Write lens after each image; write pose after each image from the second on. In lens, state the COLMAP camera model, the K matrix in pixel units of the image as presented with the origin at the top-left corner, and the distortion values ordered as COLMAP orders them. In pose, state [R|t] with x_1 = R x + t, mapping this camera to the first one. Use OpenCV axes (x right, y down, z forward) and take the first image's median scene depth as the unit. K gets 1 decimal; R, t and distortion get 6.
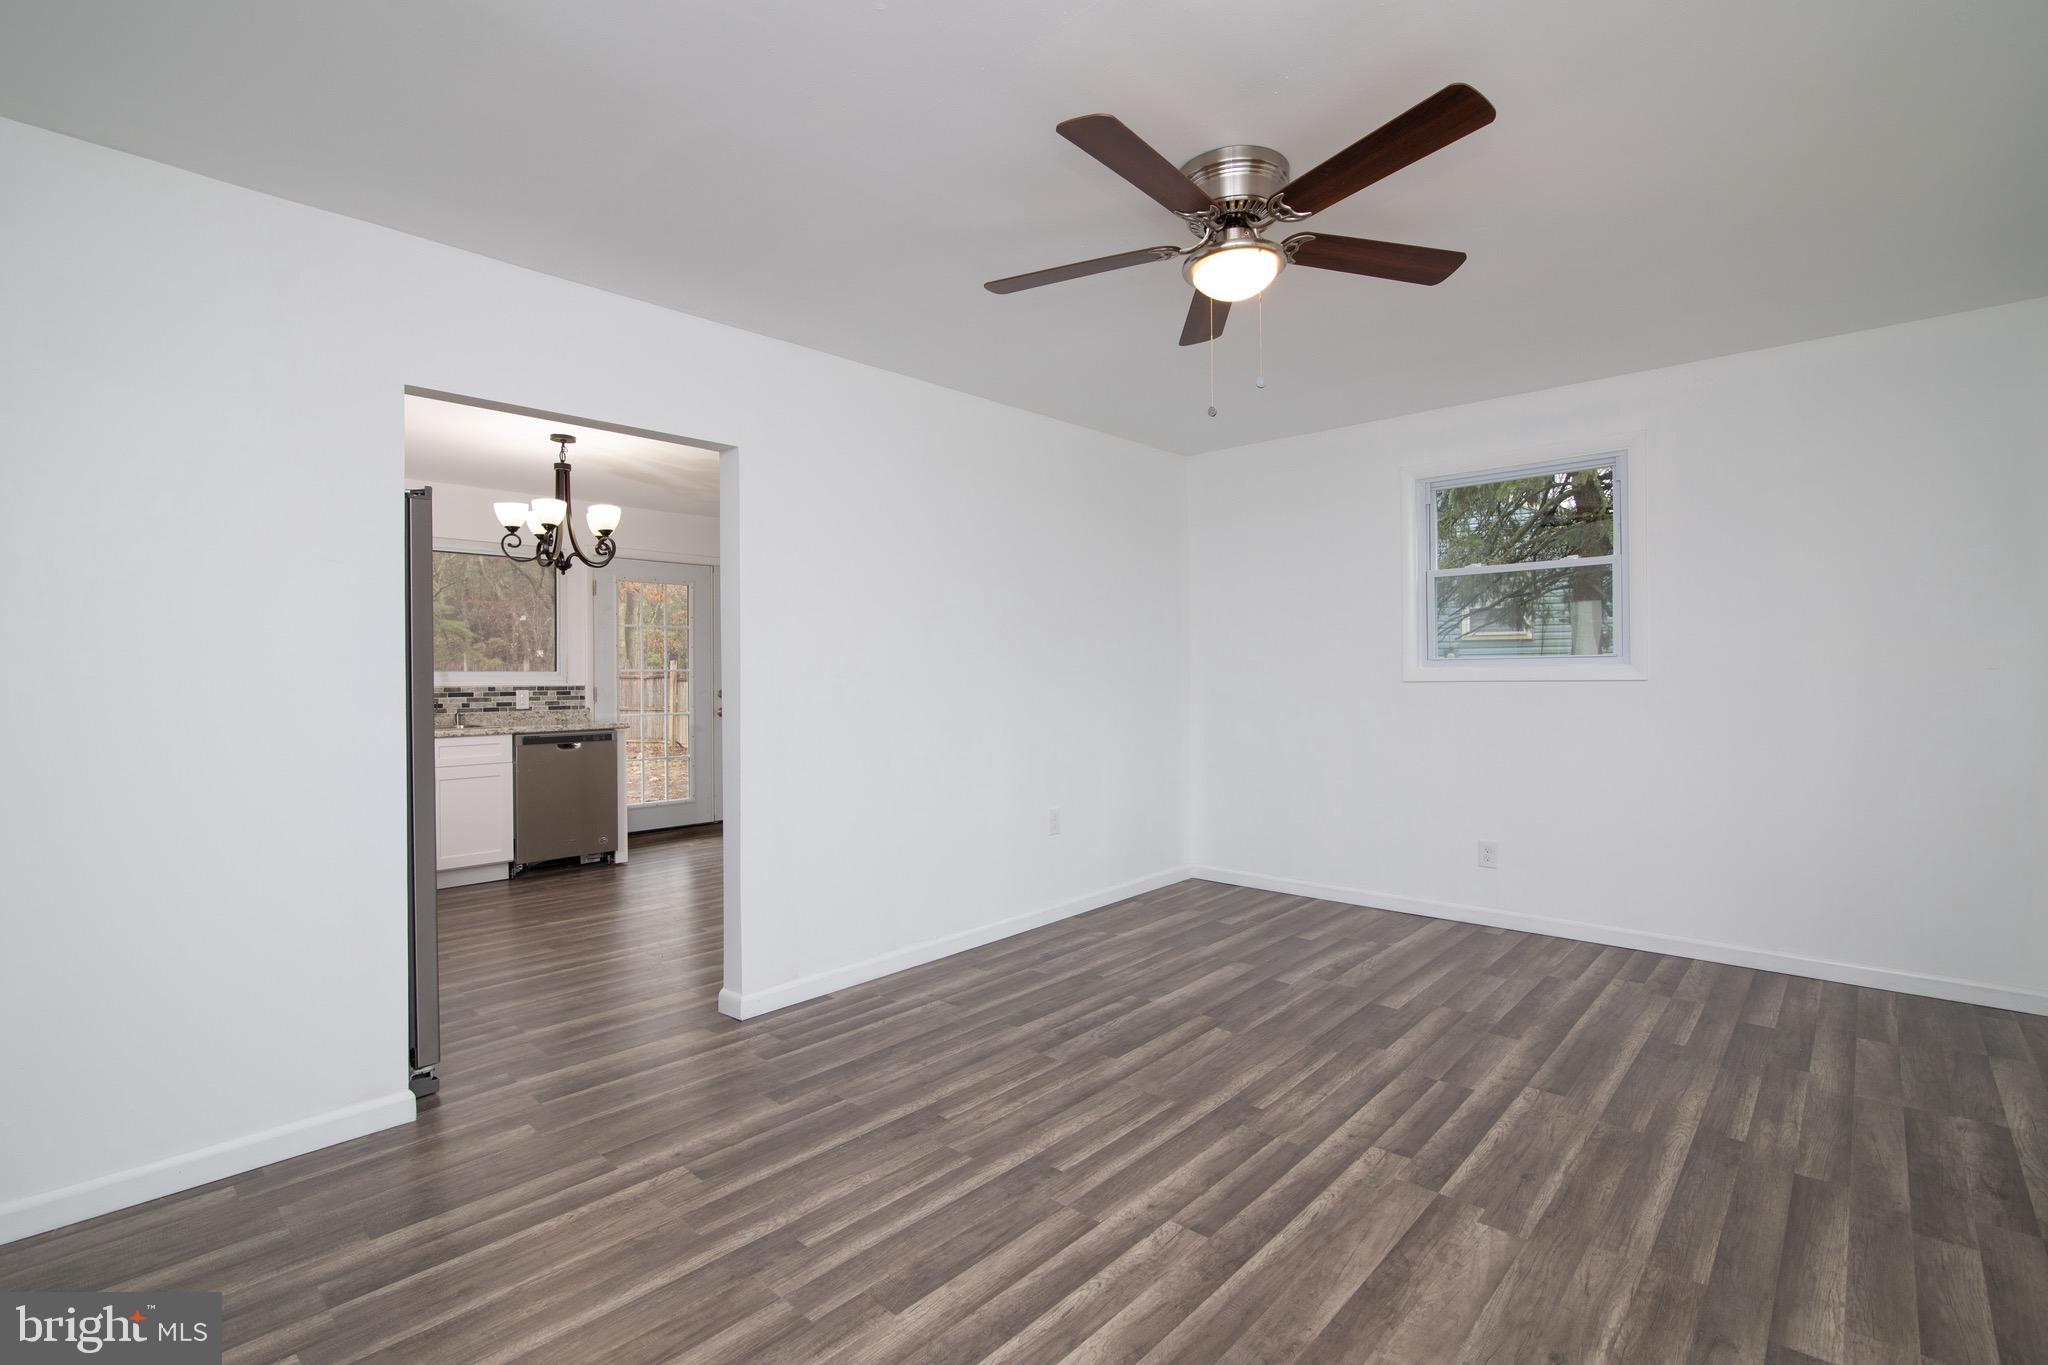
lens RADIAL K [[935.3, 0, 1041.8], [0, 935.3, 685.1], [0, 0, 1]] dist [-0.021314, 0.000896]
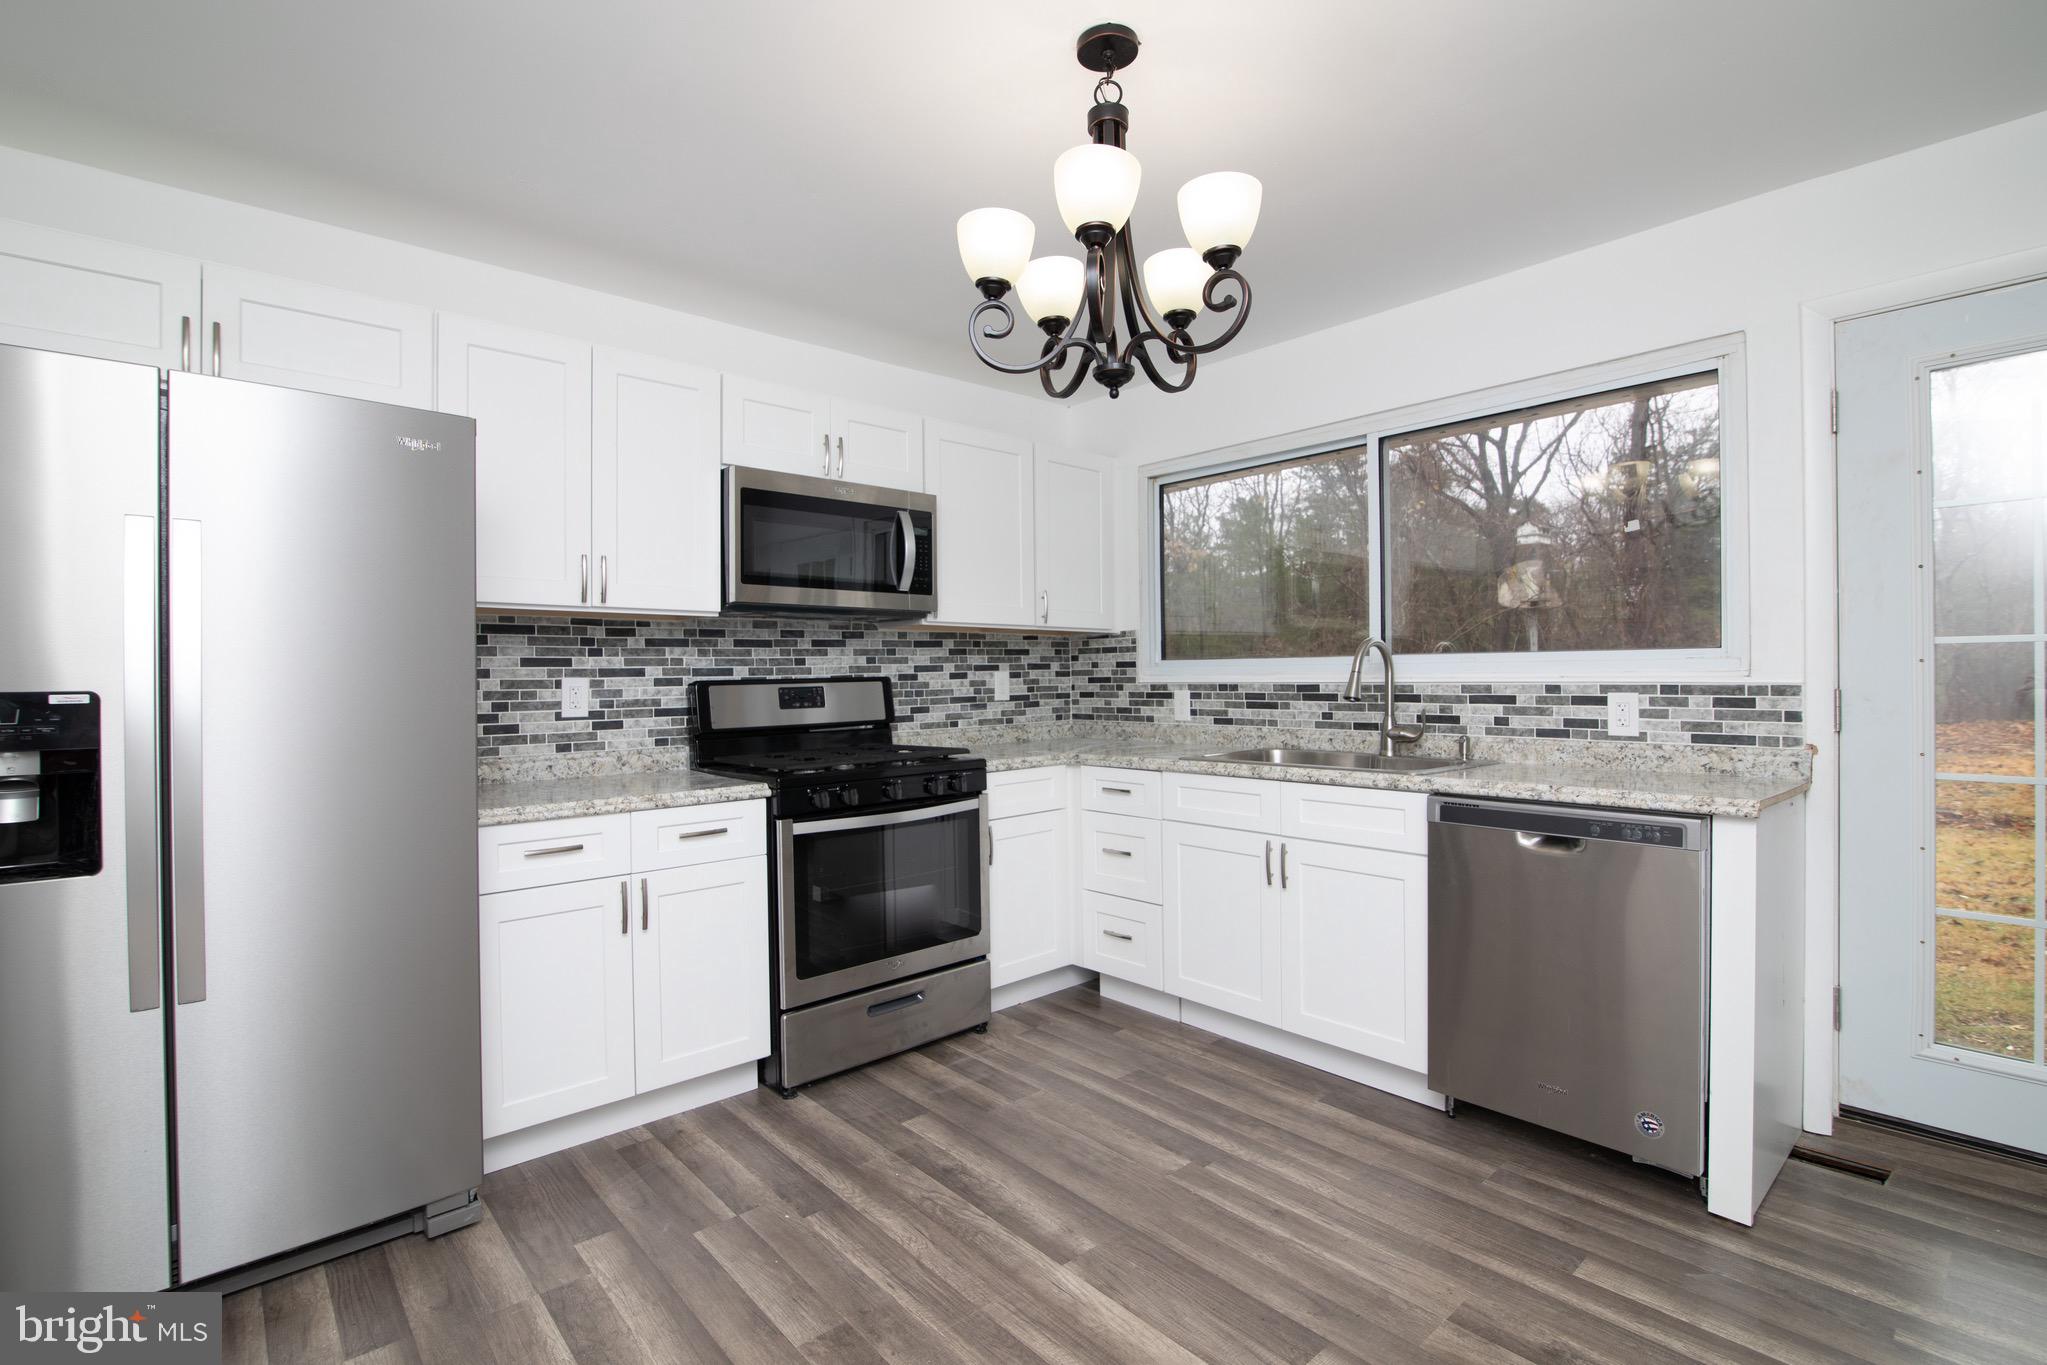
lens RADIAL K [[949.7, 0, 1037.2], [0, 949.7, 681.6], [0, 0, 1]] dist [-0.019928, 0.000978]
pose [[-0.103098, 0.012221, -0.994596, -0.189778], [-0.000264, 0.999924, 0.012314, -0.010365], [0.994671, 0.001533, -0.103086, 1.566086]]
